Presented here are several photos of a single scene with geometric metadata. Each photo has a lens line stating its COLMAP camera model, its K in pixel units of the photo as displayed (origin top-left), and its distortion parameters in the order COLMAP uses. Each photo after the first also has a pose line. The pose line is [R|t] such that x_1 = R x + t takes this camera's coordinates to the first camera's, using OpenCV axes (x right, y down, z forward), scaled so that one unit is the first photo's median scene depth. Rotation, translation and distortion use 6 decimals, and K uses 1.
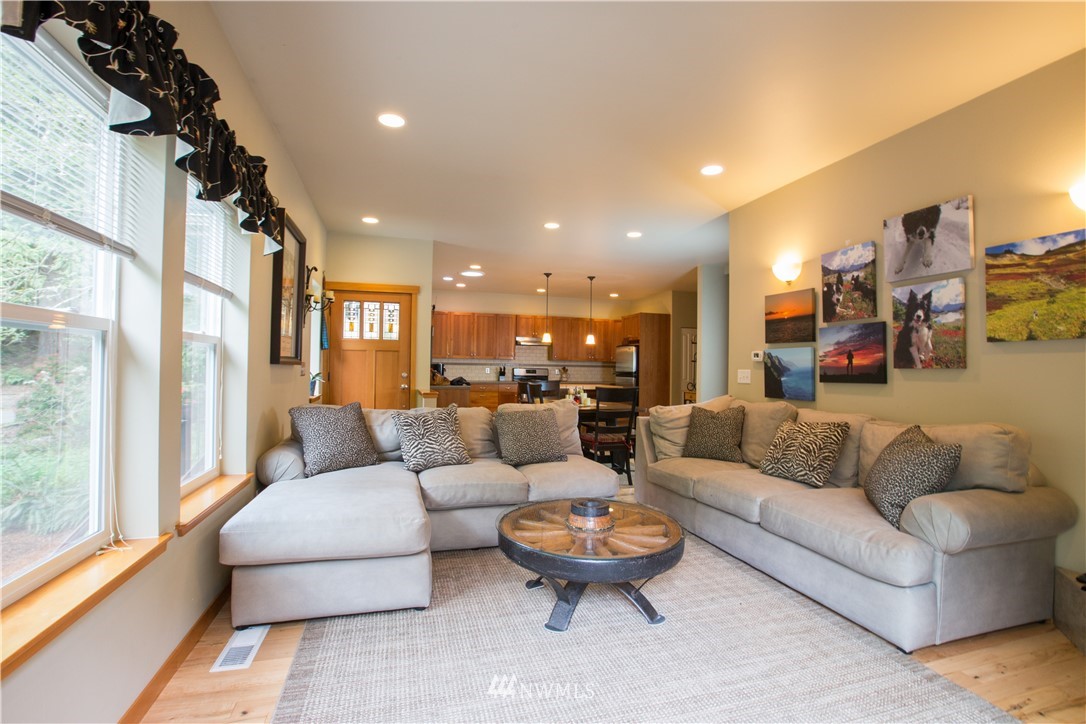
lens RADIAL K [[509.8, 0, 540.5], [0, 509.8, 361.7], [0, 0, 1]] dist [0.000478, 0.003182]
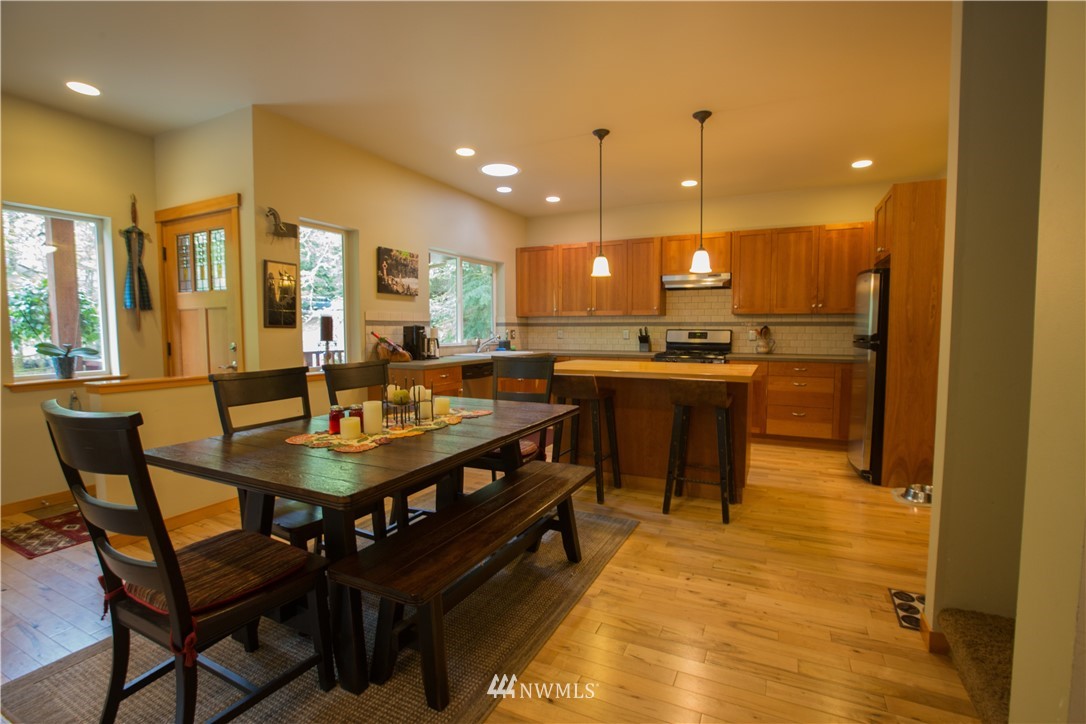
lens RADIAL K [[509.8, 0, 551.6], [0, 509.8, 361.9], [0, 0, 1]] dist [0.000478, 0.003182]
pose [[0.741462, 0.042053, -0.669675, 0.259911], [0.016843, 0.996553, 0.081228, 0.000106], [0.670783, -0.071506, 0.738199, 0.505330]]
